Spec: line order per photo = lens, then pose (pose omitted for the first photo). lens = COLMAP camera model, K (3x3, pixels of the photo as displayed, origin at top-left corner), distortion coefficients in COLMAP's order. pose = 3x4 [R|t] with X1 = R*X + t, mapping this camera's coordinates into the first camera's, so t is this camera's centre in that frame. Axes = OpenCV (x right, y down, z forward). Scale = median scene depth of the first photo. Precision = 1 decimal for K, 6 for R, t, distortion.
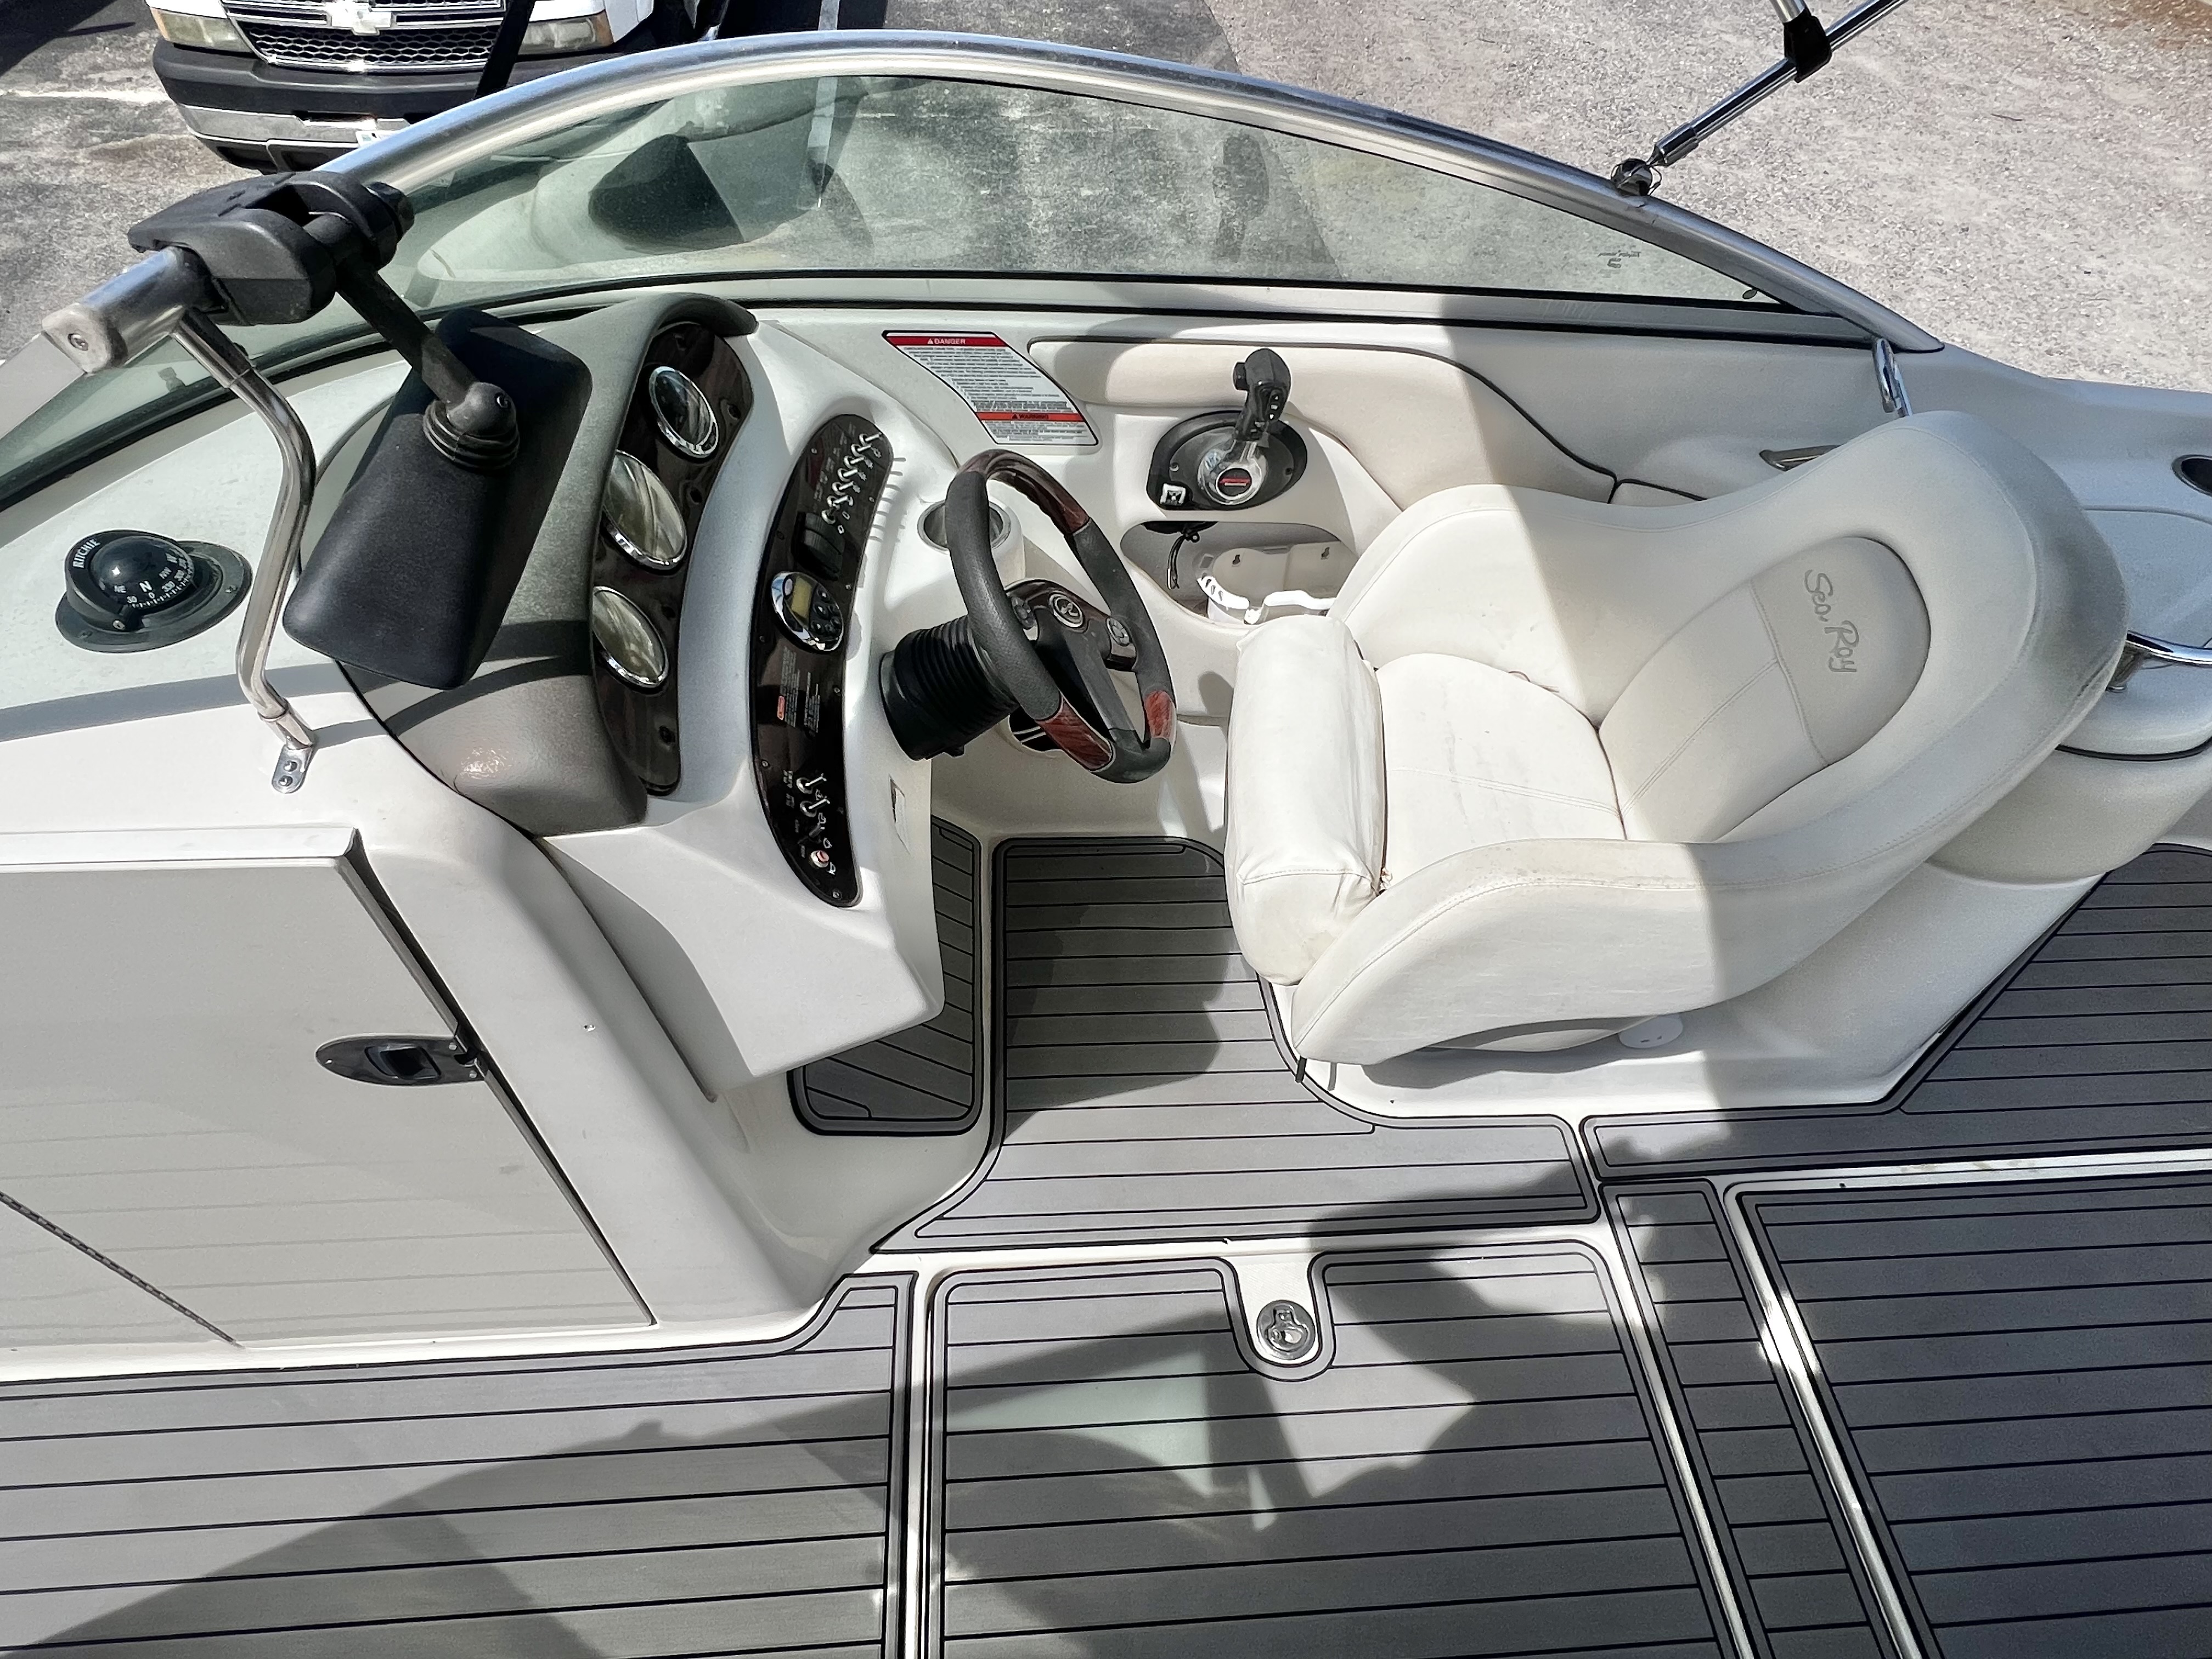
lens RADIAL K [[1206.7, 0, 1095.6], [0, 1206.7, 829.6], [0, 0, 1]] dist [-0.002632, 0.001661]
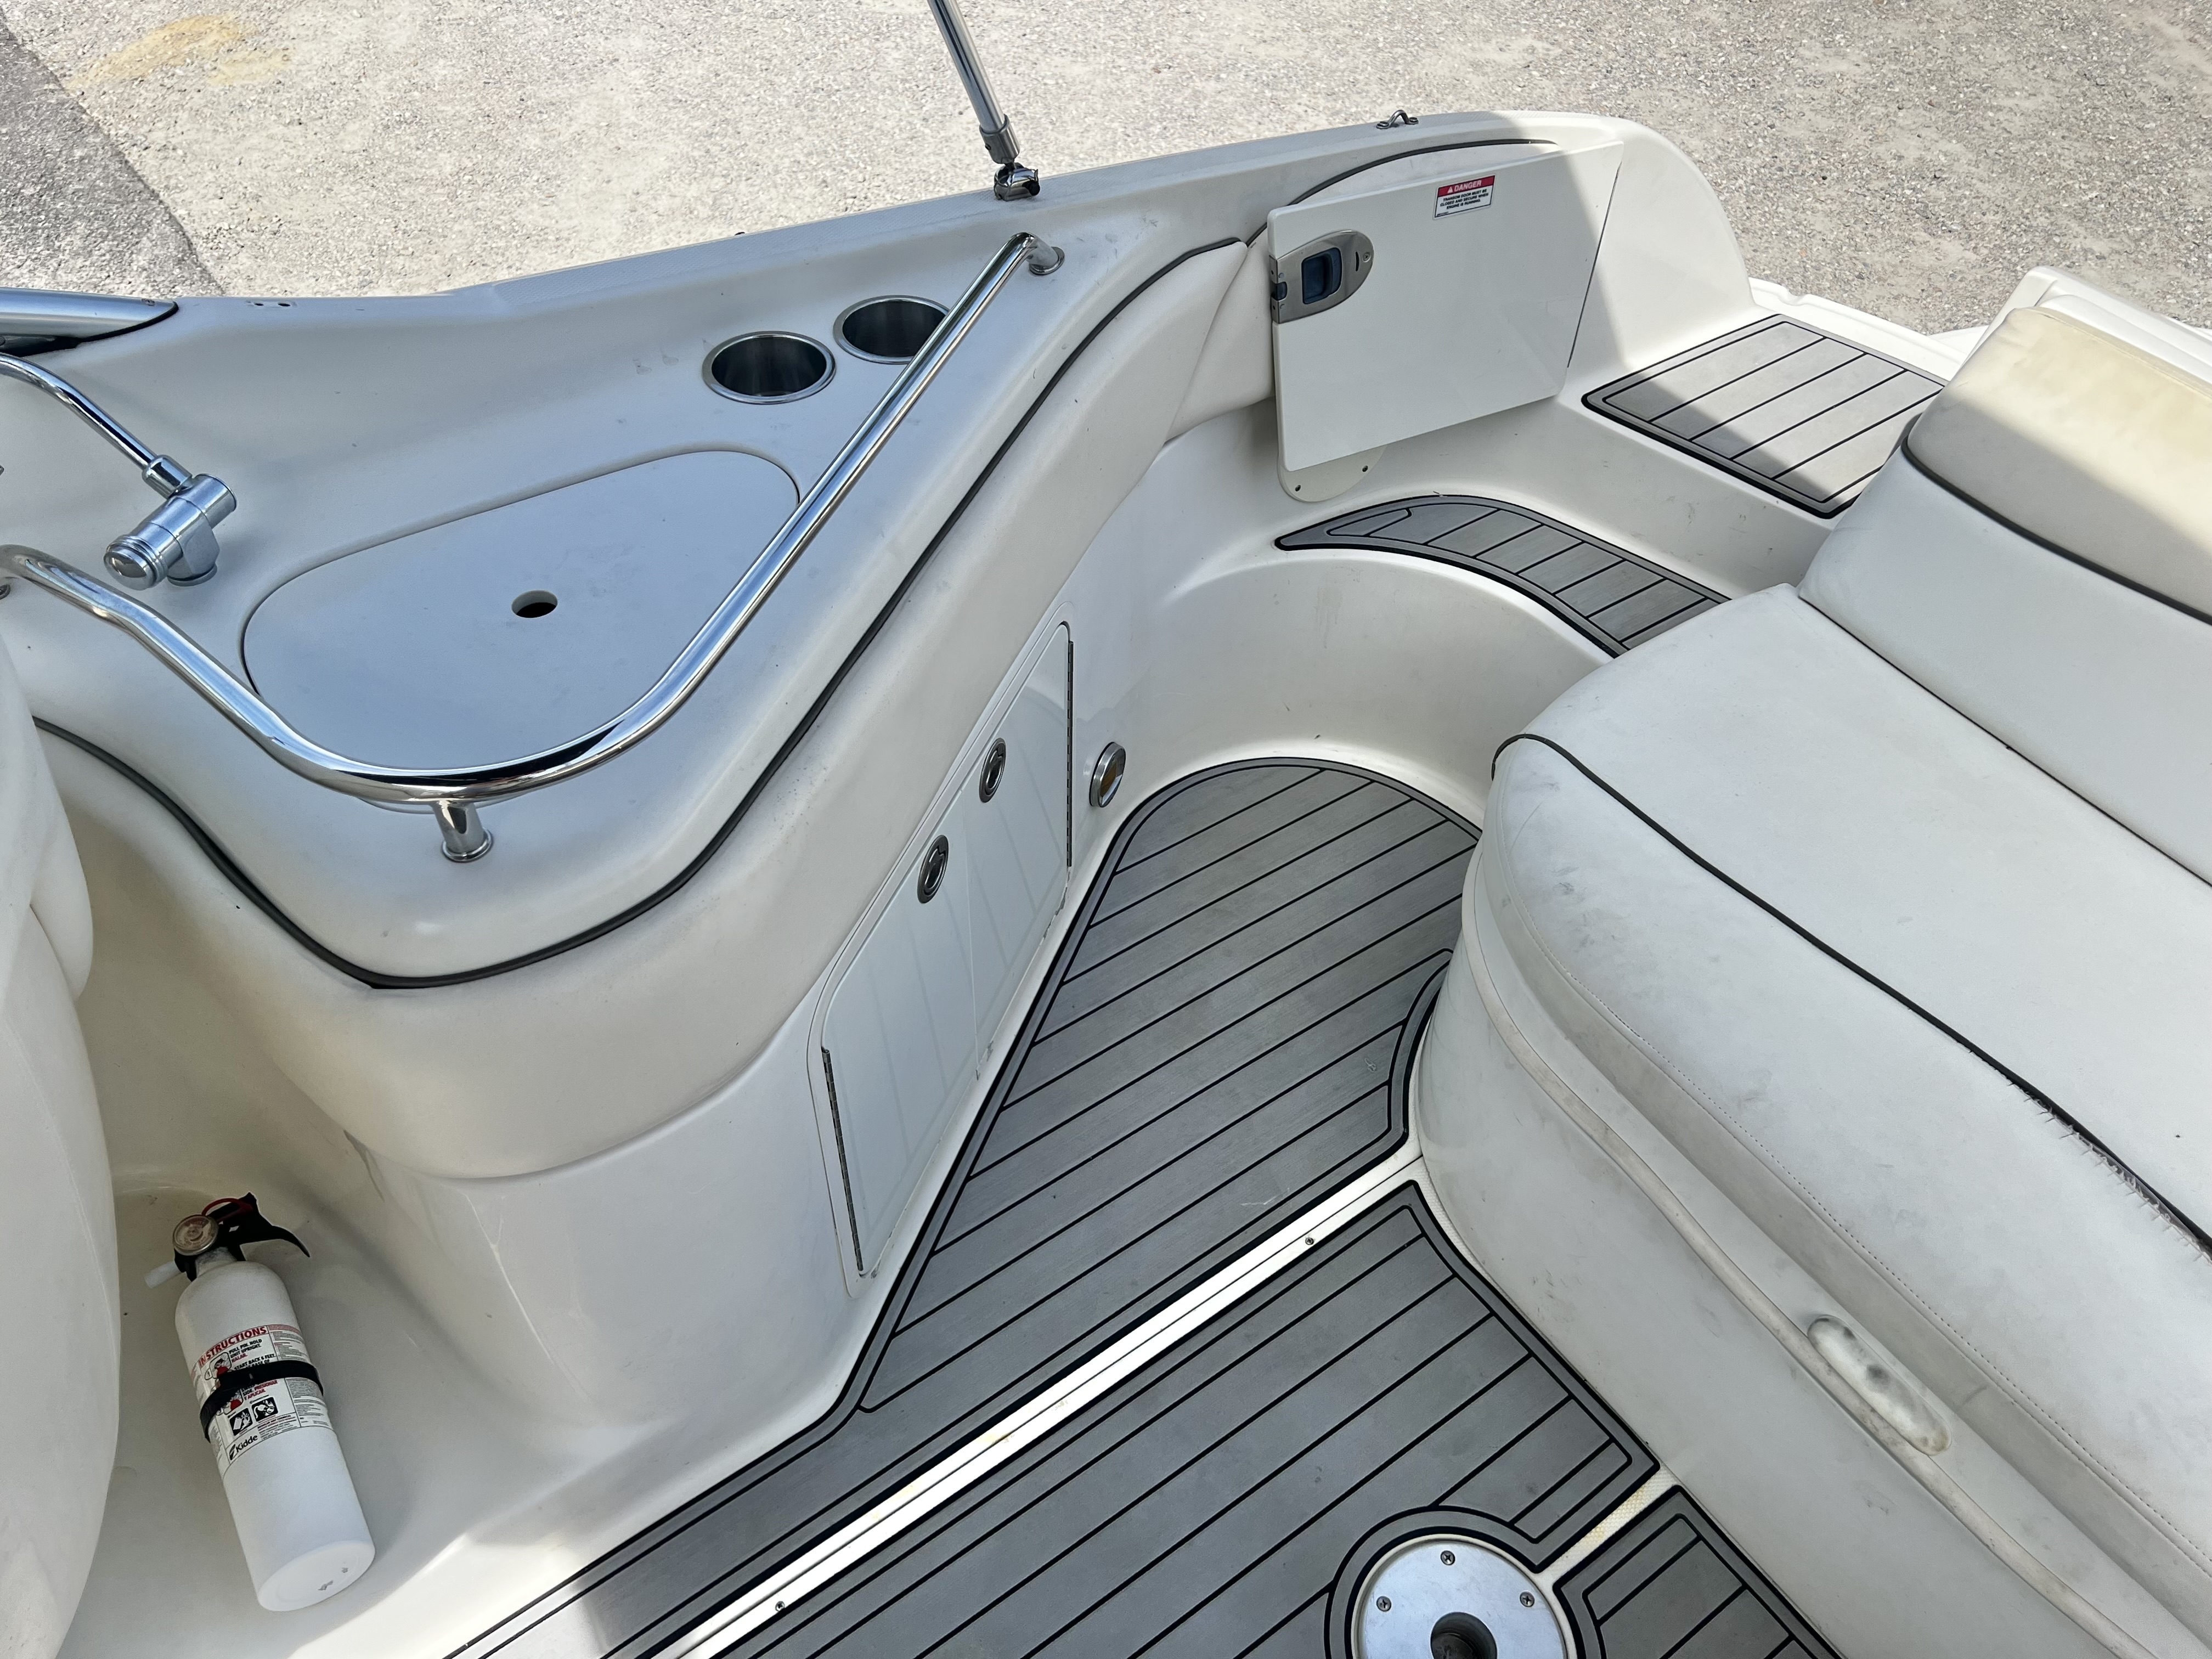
lens RADIAL K [[1674.9, 0, 1117.2], [0, 1674.9, 819.0], [0, 0, 1]] dist [0.040585, -0.042148]
pose [[0.848157, -0.393004, 0.355215, 0.608004], [0.404232, 0.913523, 0.045510, -0.033246], [-0.342383, 0.104990, 0.933676, 0.112243]]
